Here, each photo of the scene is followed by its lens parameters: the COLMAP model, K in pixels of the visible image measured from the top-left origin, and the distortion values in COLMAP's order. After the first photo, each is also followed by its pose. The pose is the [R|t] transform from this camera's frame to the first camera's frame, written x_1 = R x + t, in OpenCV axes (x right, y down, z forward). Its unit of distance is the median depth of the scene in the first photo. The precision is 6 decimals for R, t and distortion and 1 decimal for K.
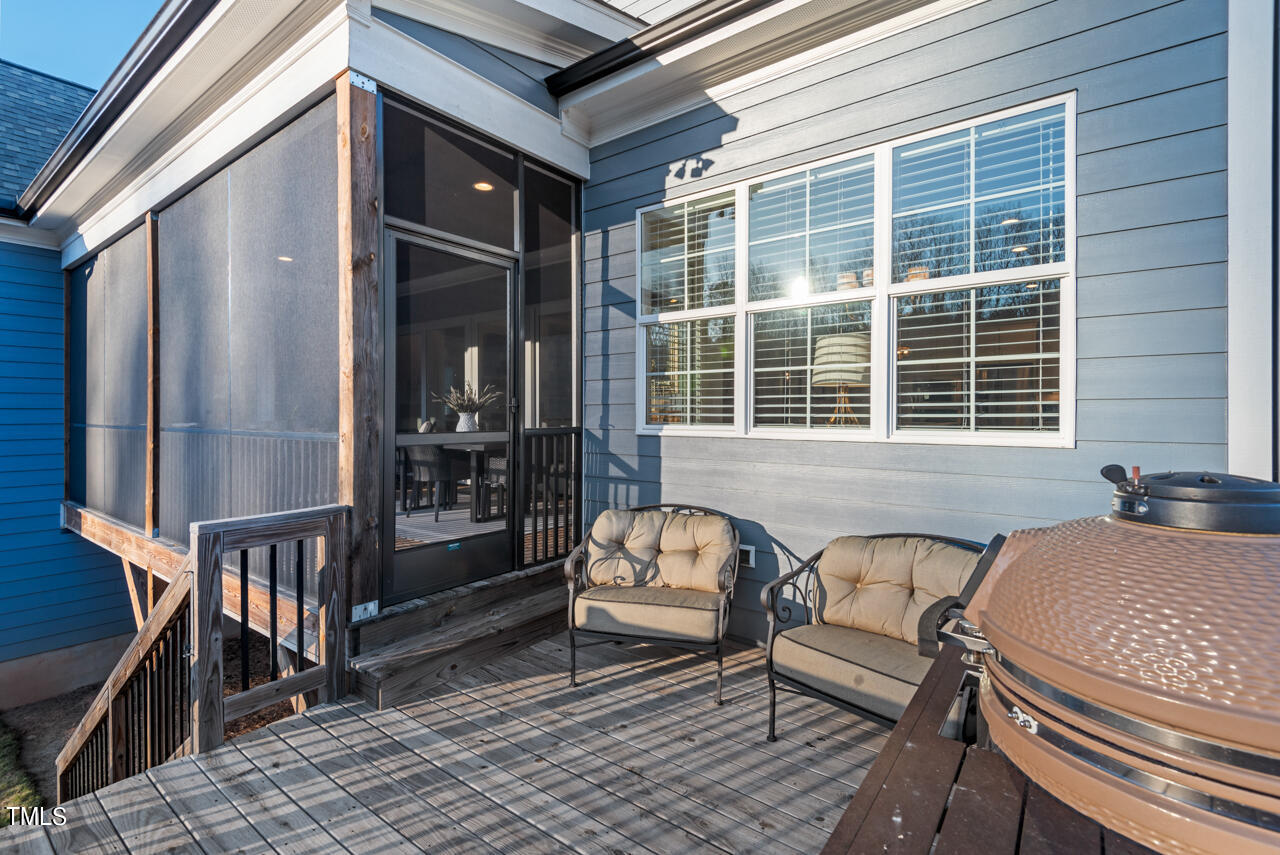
lens RADIAL K [[585.6, 0, 644.5], [0, 585.6, 416.8], [0, 0, 1]] dist [0.004017, -0.001016]
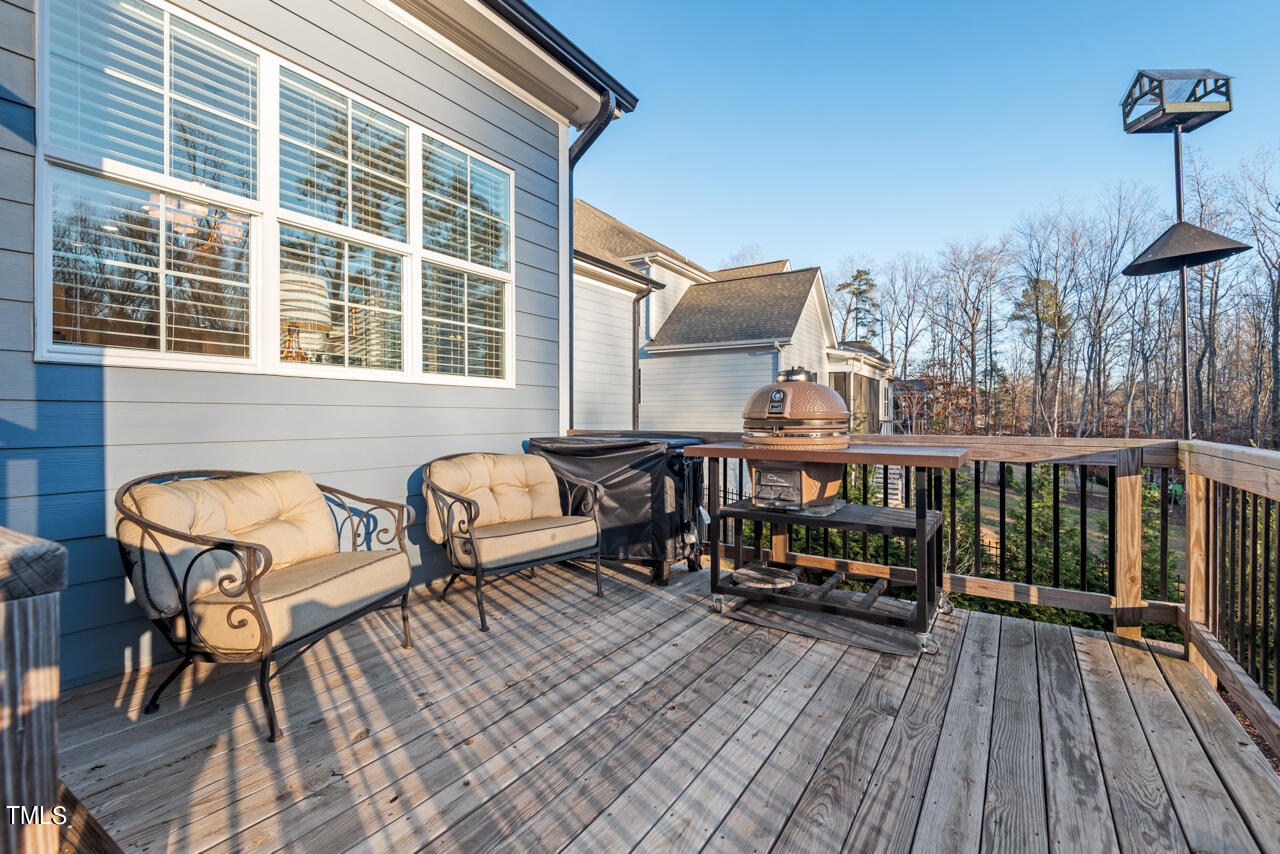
lens RADIAL K [[585.6, 0, 642.8], [0, 585.6, 426.3], [0, 0, 1]] dist [0.004017, -0.001016]
pose [[-0.082367, -0.016070, 0.996473, -0.832248], [0.006141, 0.999843, 0.016632, 0.118245], [-0.996583, 0.007489, -0.082255, 0.691219]]
